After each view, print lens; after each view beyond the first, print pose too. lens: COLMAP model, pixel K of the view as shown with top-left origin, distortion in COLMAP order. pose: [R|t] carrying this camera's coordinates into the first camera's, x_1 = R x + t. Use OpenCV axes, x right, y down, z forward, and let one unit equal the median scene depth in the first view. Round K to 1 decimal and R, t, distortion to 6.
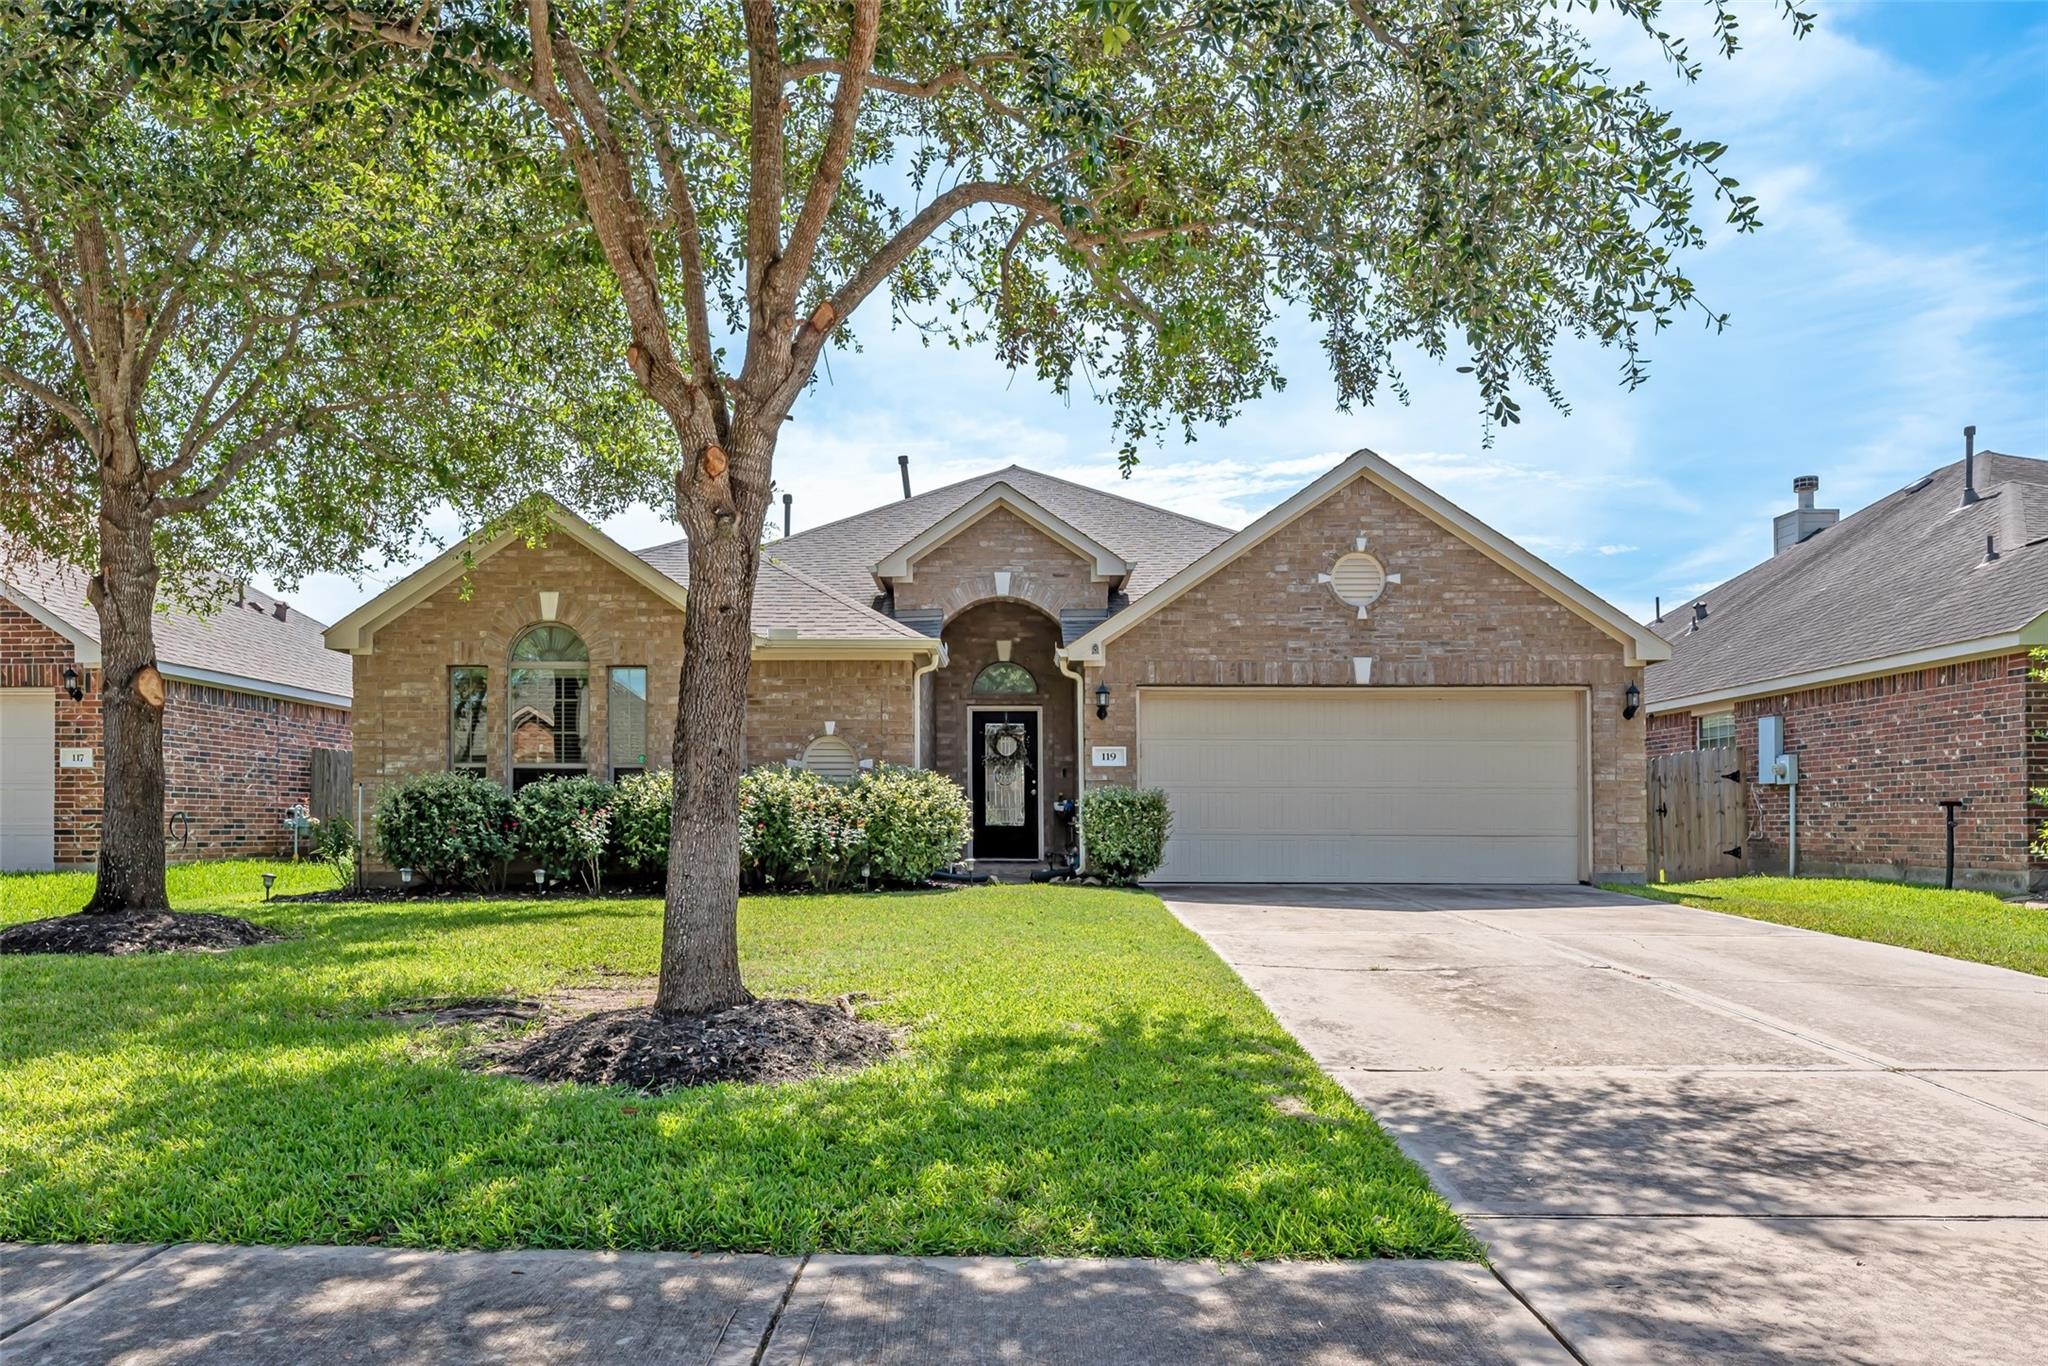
lens RADIAL K [[1376.8, 0, 1025.1], [0, 1376.8, 763.7], [0, 0, 1]] dist [-0.000317, -0.003494]
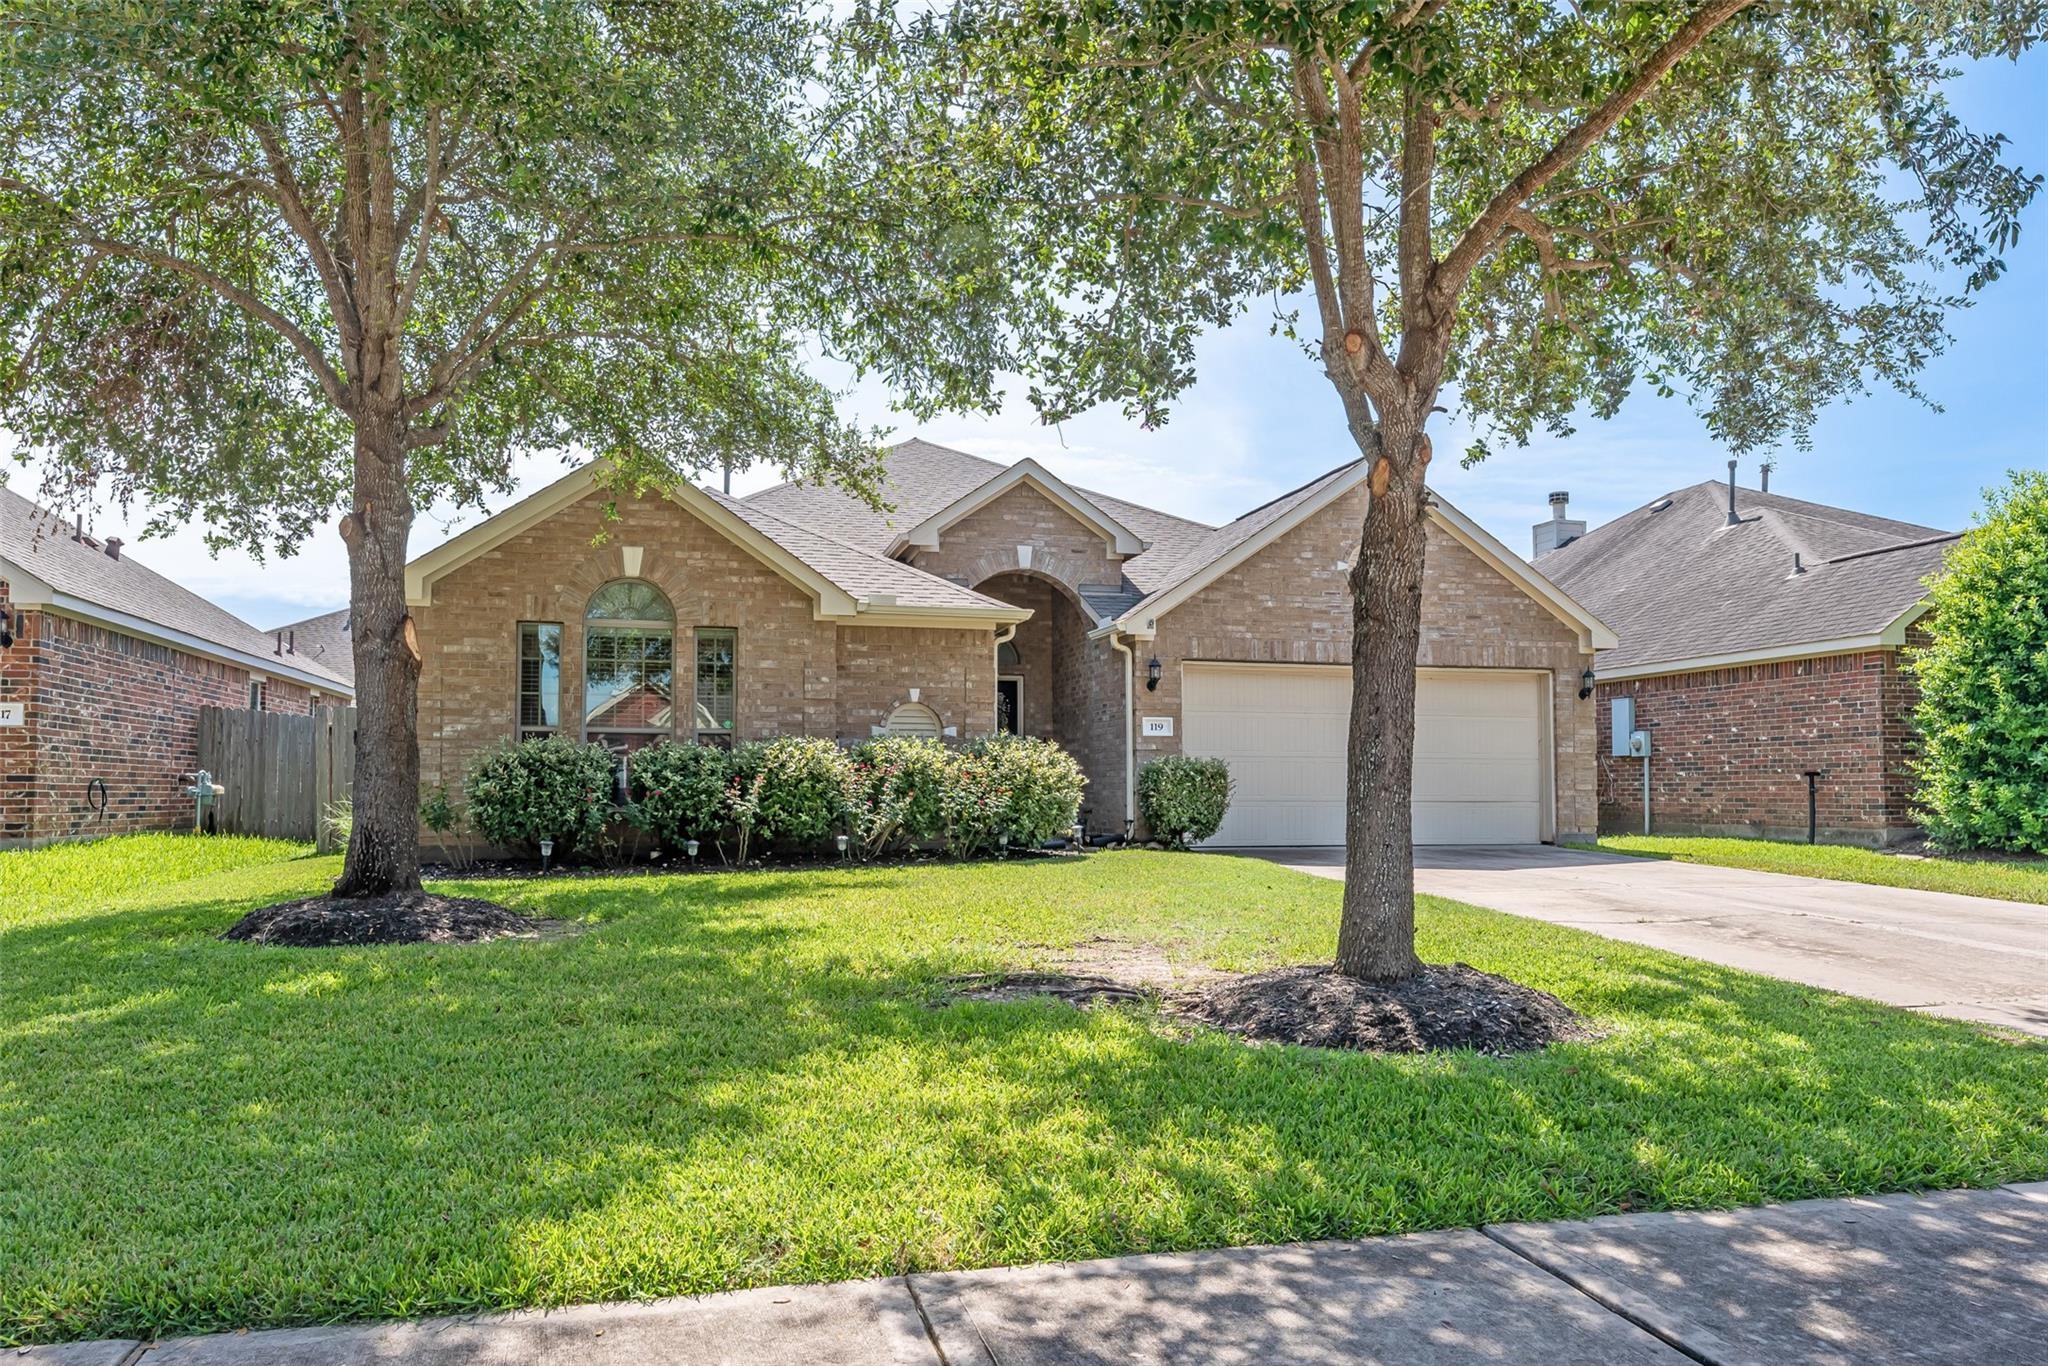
lens RADIAL K [[1346.1, 0, 1024.0], [0, 1346.1, 683.0], [0, 0, 1]] dist [-0.000415, -0.000441]
pose [[0.965335, 0.019852, 0.260259, -0.306609], [-0.010726, 0.999278, -0.036437, -0.000105], [-0.260794, 0.032382, 0.964851, 0.037659]]
